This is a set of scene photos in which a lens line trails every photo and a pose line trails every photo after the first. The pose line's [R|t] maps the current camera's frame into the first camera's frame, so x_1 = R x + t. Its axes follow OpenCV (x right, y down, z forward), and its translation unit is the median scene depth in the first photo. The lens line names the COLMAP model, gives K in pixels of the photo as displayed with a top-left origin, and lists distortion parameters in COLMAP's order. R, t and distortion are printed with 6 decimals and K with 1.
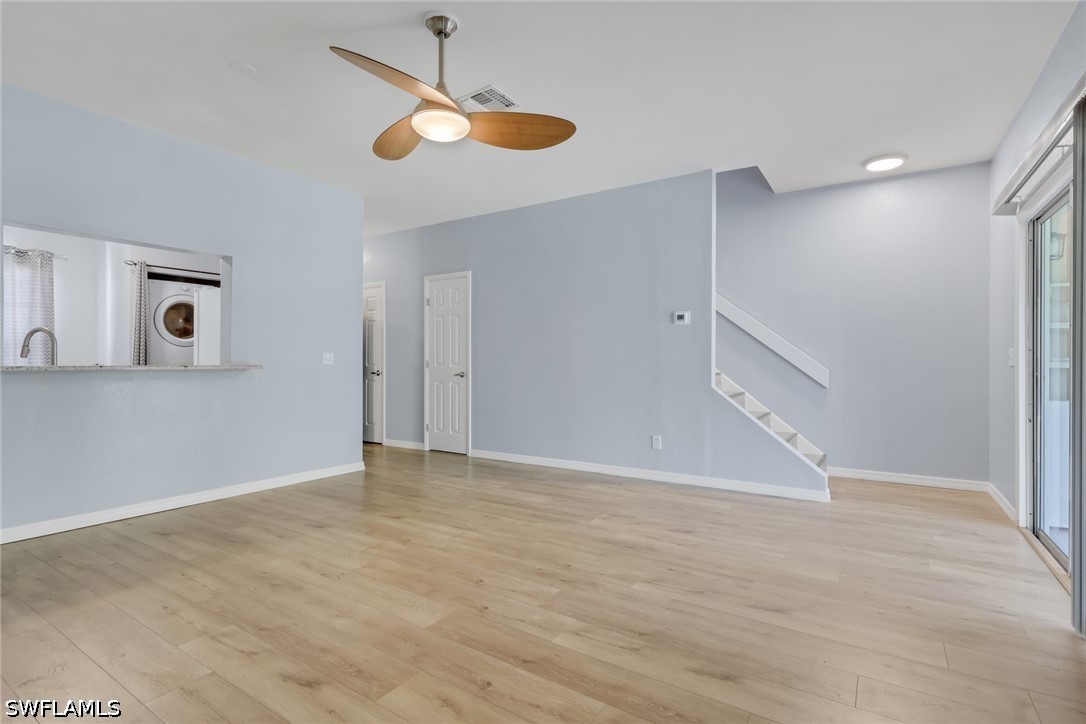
lens RADIAL K [[514.7, 0, 543.9], [0, 514.7, 359.1], [0, 0, 1]] dist [0.001484, 0.000104]
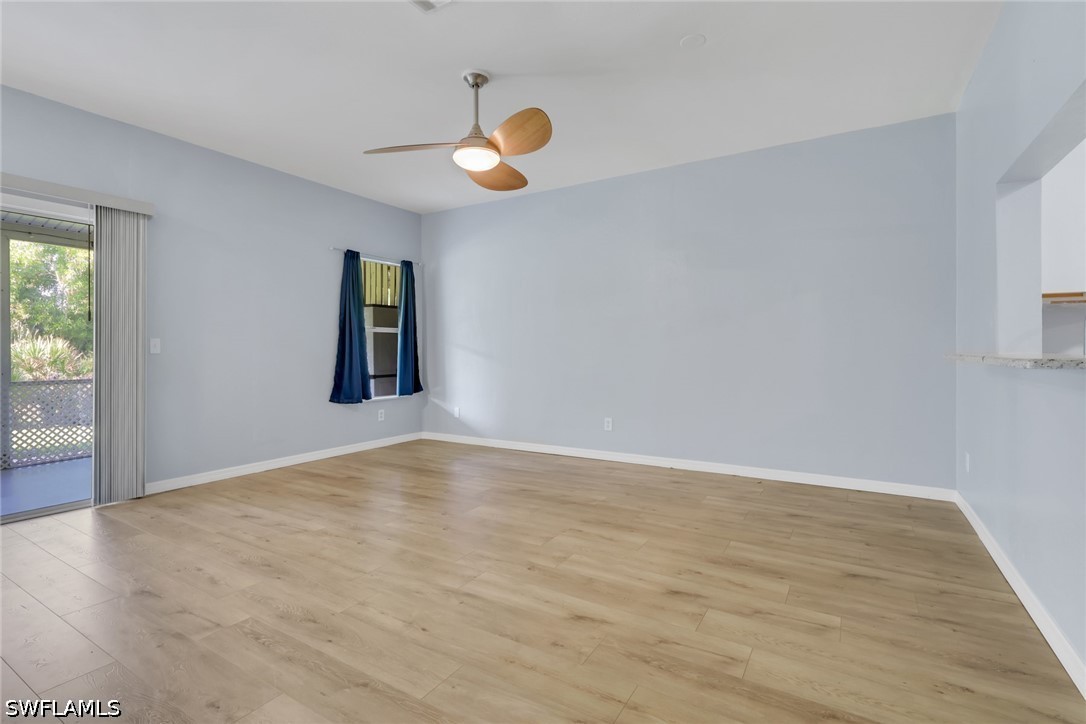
lens RADIAL K [[514.7, 0, 542.4], [0, 514.7, 356.5], [0, 0, 1]] dist [0.001484, 0.000104]
pose [[-0.999639, 0.001865, -0.026795, -0.260736], [0.001672, 0.999972, 0.007235, 0.011001], [0.026807, 0.007188, -0.999615, 1.801169]]
